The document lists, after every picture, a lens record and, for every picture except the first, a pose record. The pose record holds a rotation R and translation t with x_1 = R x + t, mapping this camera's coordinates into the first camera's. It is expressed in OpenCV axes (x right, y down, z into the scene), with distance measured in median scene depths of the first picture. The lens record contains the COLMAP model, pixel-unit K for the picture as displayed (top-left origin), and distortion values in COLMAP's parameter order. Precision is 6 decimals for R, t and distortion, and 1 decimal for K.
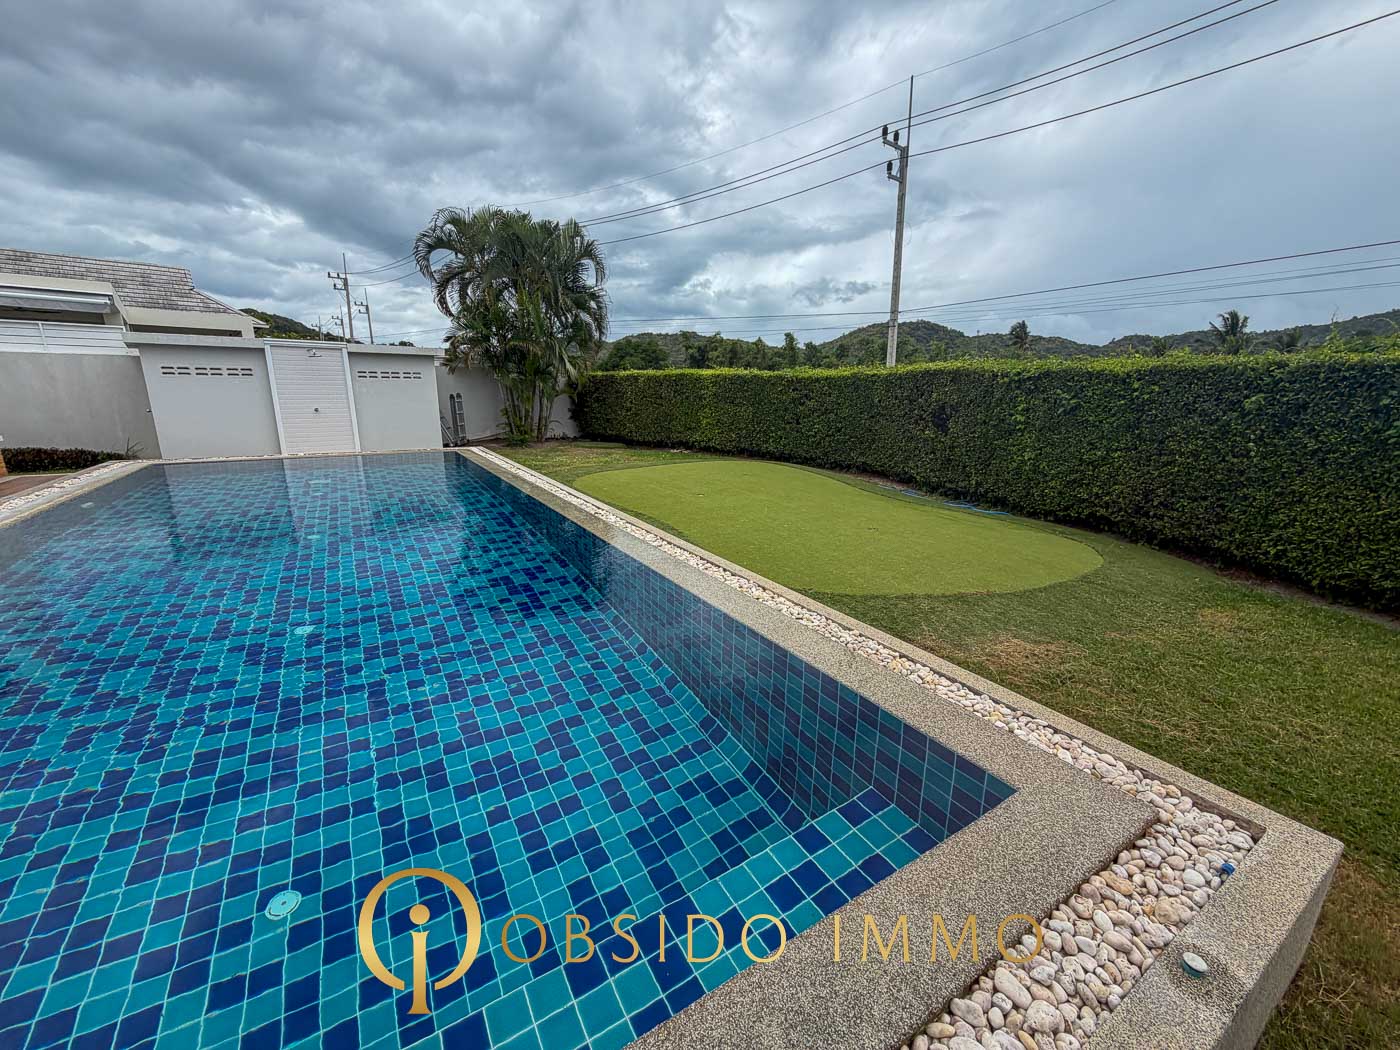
lens RADIAL K [[555.5, 0, 690.9], [0, 555.5, 526.5], [0, 0, 1]] dist [-0.004296, 0.000509]
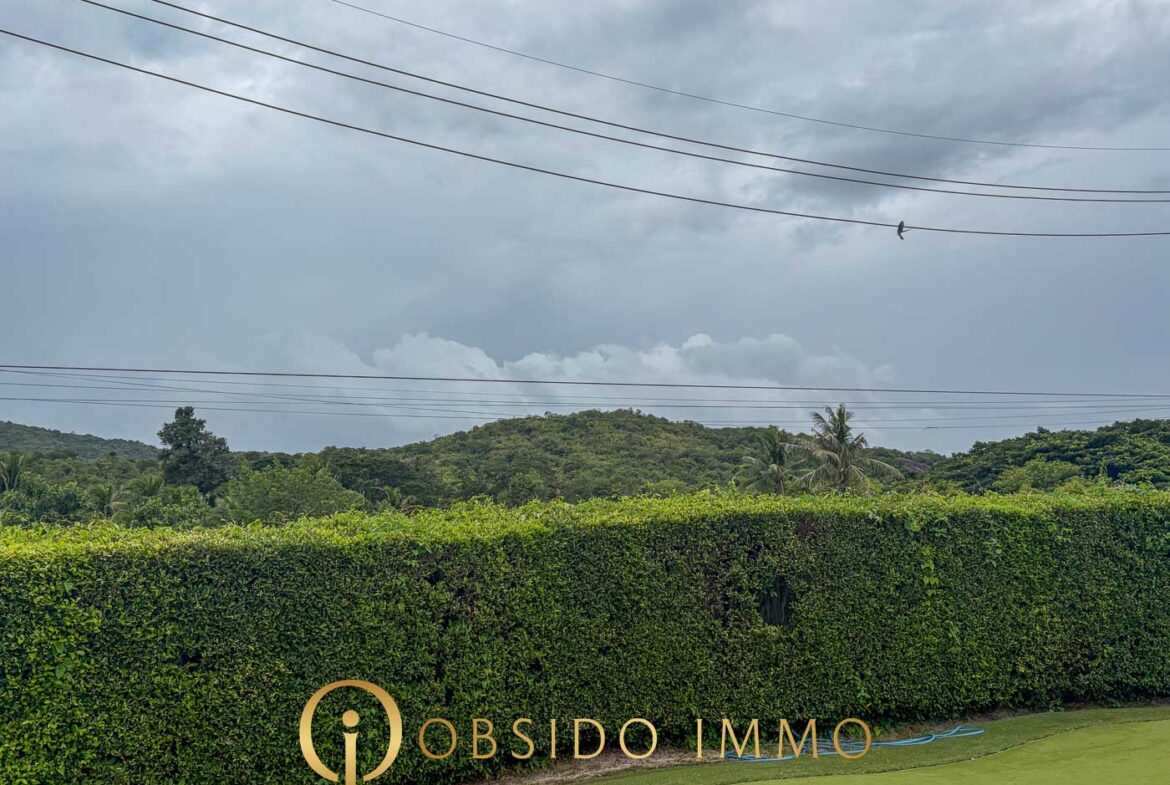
lens RADIAL K [[890.5, 0, 591.6], [0, 890.5, 373.2], [0, 0, 1]] dist [0.027792, -0.035117]
pose [[0.051497, 0.123936, 0.990953, -0.343682], [0.273301, 0.952641, -0.133347, -0.256867], [-0.960549, 0.277695, 0.015186, 0.834770]]
